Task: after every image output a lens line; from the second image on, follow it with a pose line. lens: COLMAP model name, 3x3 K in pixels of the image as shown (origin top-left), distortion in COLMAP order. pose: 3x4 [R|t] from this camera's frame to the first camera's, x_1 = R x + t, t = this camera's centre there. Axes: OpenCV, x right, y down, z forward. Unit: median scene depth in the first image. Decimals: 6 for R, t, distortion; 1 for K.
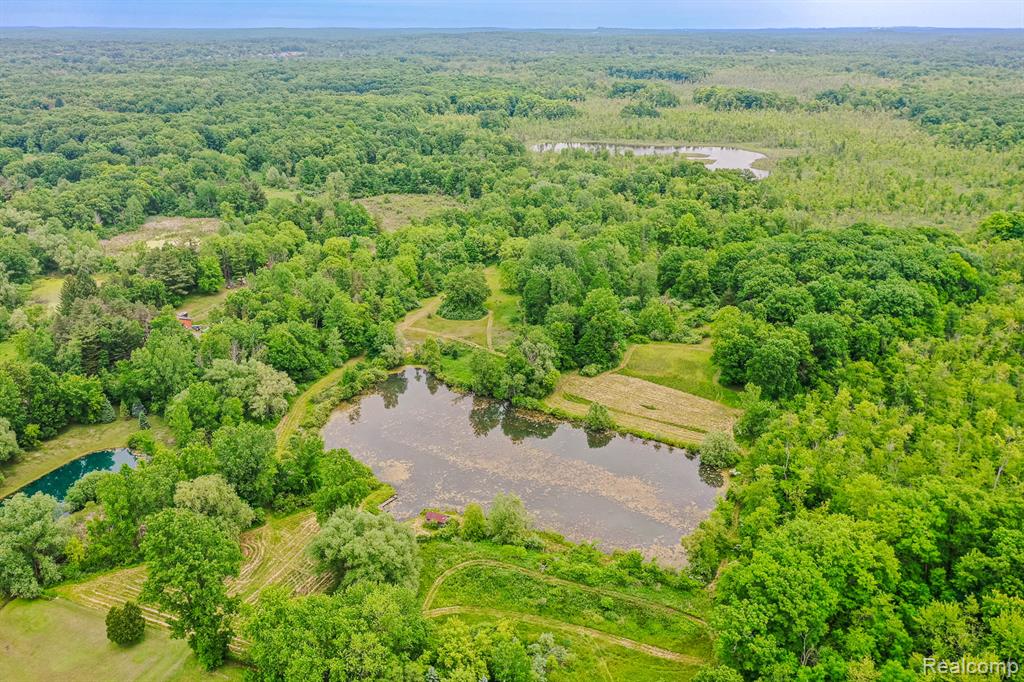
lens RADIAL K [[808.4, 0, 512.0], [0, 808.4, 341.0], [0, 0, 1]] dist [0.006318, 0.004330]
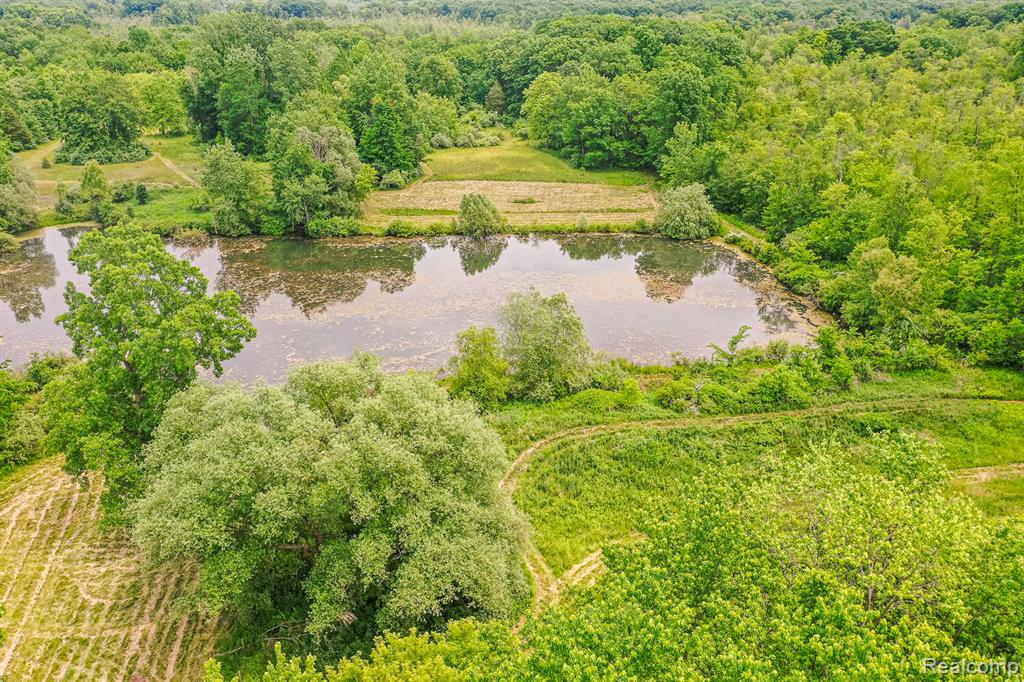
lens RADIAL K [[808.4, 0, 512.0], [0, 808.4, 341.0], [0, 0, 1]] dist [0.006318, 0.004330]
pose [[0.836440, -0.217994, 0.502839, -0.150725], [0.199998, 0.975628, 0.090277, 0.108088], [-0.510264, 0.025056, 0.859653, 0.389350]]
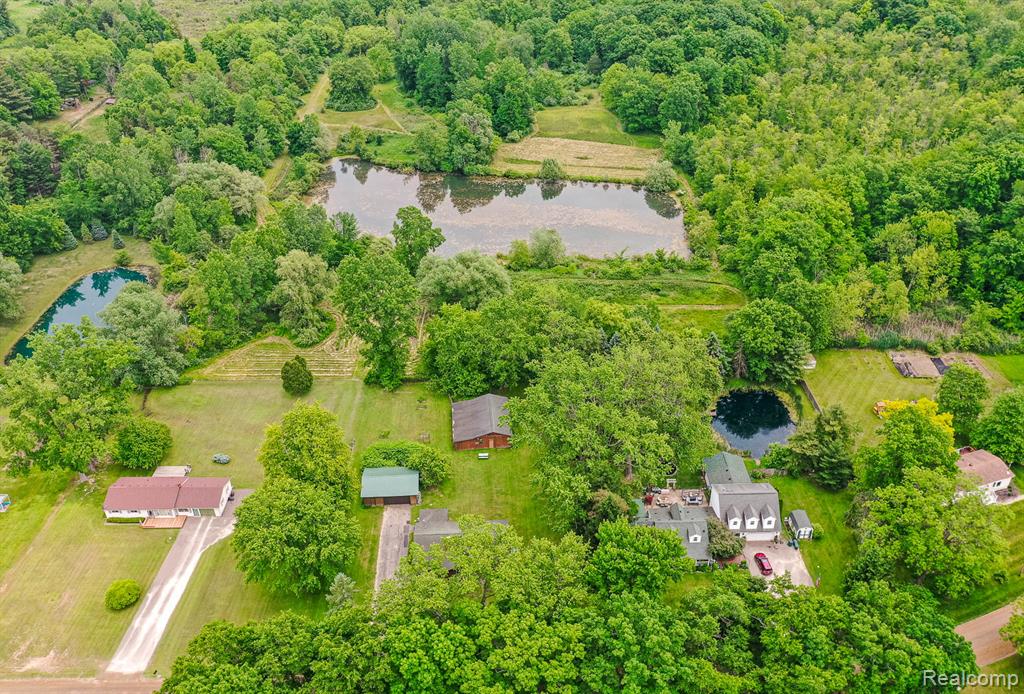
lens RADIAL K [[856.4, 0, 538.1], [0, 856.4, 356.9], [0, 0, 1]] dist [0.006891, 0.001893]
pose [[0.919477, -0.211847, 0.331184, -0.288732], [0.134733, 0.961184, 0.240773, 0.043798], [-0.369336, -0.176764, 0.912330, -0.102238]]
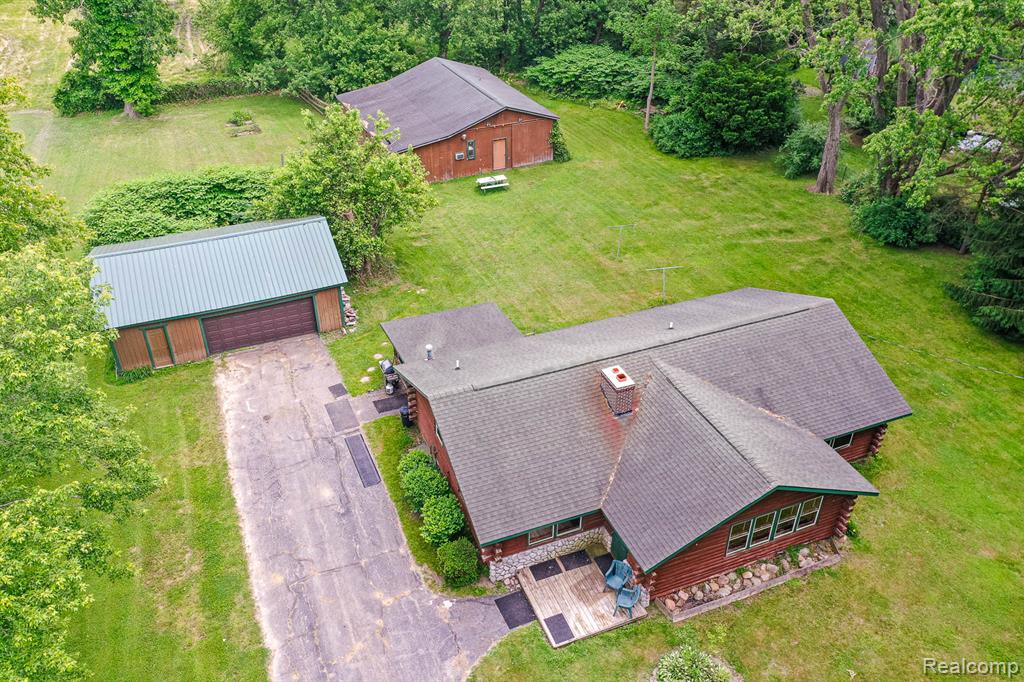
lens RADIAL K [[808.4, 0, 512.0], [0, 808.4, 341.0], [0, 0, 1]] dist [0.006318, 0.004330]
pose [[0.742746, -0.368927, 0.558767, -0.253900], [0.236683, 0.925298, 0.296318, 0.217226], [-0.626346, -0.087838, 0.774581, 0.273349]]
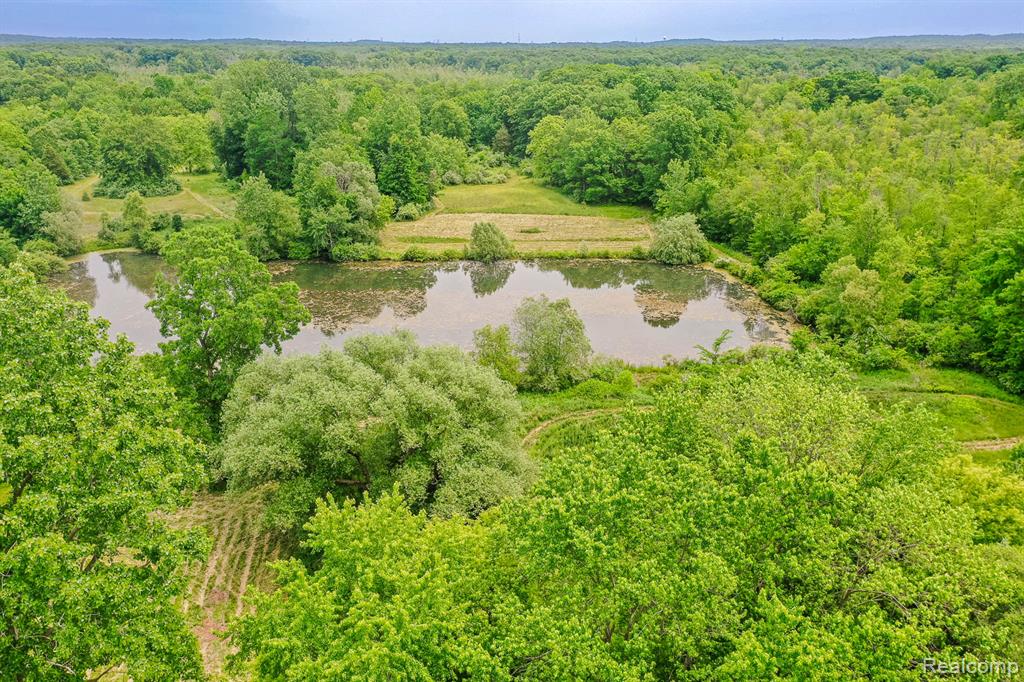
lens RADIAL K [[808.4, 0, 512.0], [0, 808.4, 341.0], [0, 0, 1]] dist [0.006318, 0.004330]
pose [[0.838169, -0.186856, 0.512404, -0.176429], [0.196295, 0.979875, 0.036236, 0.121162], [-0.508863, 0.070210, 0.857980, 0.358736]]
